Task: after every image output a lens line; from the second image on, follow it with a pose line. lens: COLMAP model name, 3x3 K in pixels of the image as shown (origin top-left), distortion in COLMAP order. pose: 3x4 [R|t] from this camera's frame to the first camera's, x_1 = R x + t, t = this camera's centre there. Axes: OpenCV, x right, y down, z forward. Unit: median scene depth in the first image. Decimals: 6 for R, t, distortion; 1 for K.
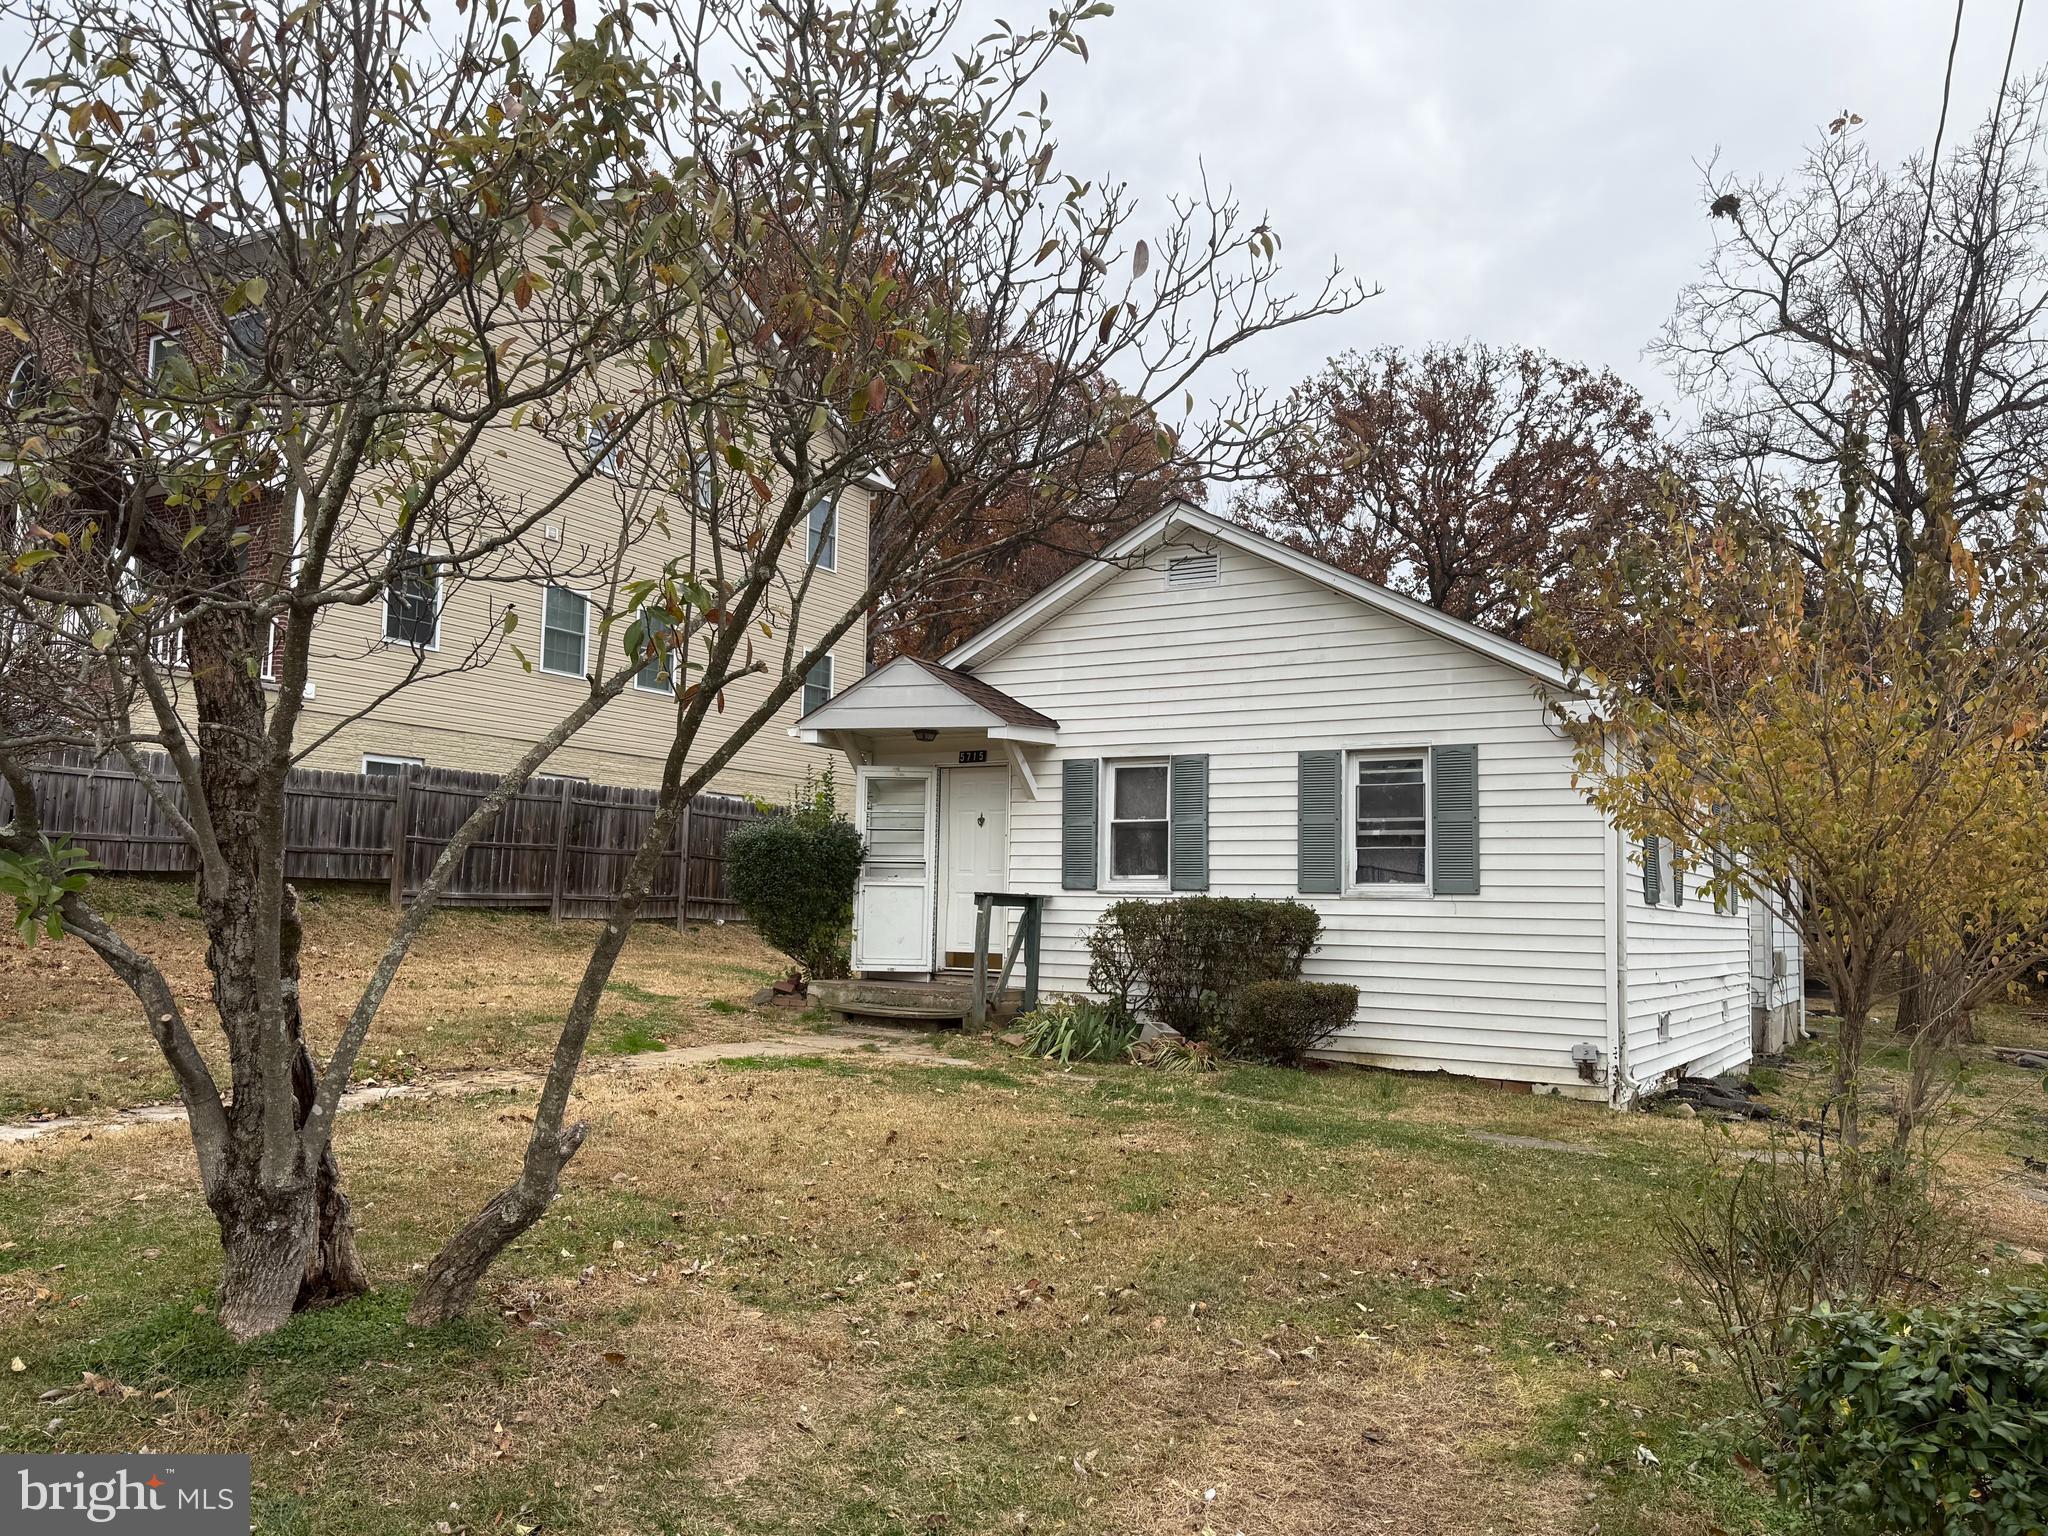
lens RADIAL K [[1583.3, 0, 1024.0], [0, 1583.3, 768.0], [0, 0, 1]] dist [0.023671, 0.003055]
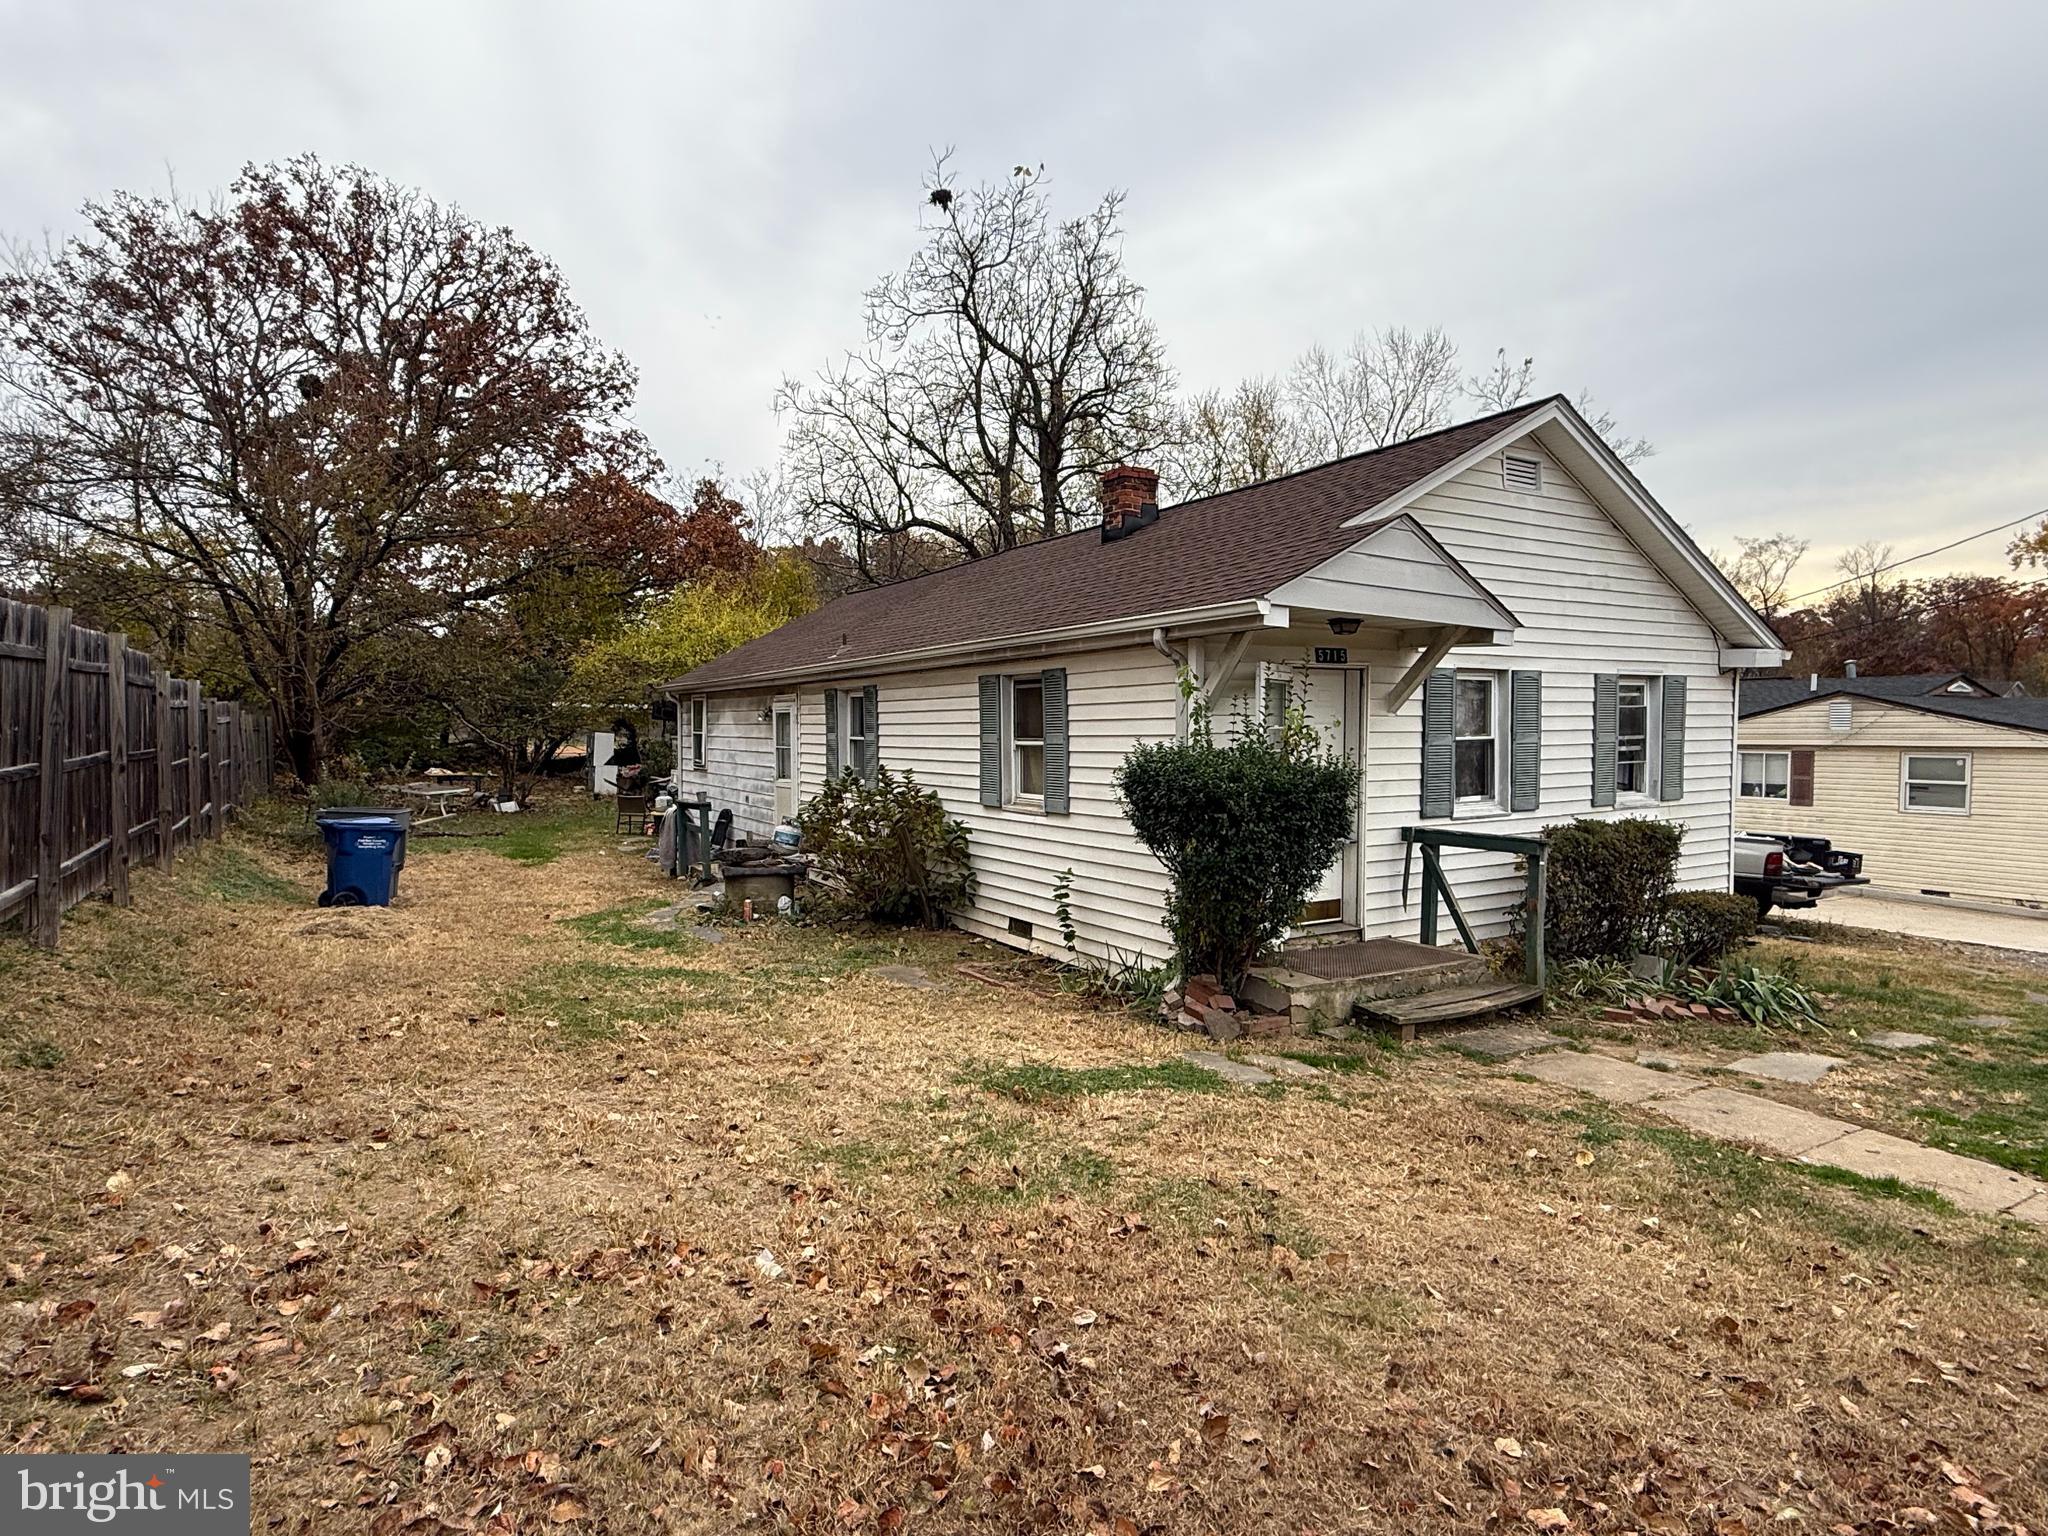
lens RADIAL K [[1112.7, 0, 1024.0], [0, 1112.7, 768.0], [0, 0, 1]] dist [-0.002102, 0.001916]
pose [[0.473059, -0.058051, 0.879116, -0.637620], [-0.067658, 0.992487, 0.101944, 0.002065], [-0.878429, -0.107705, 0.465577, 0.948736]]
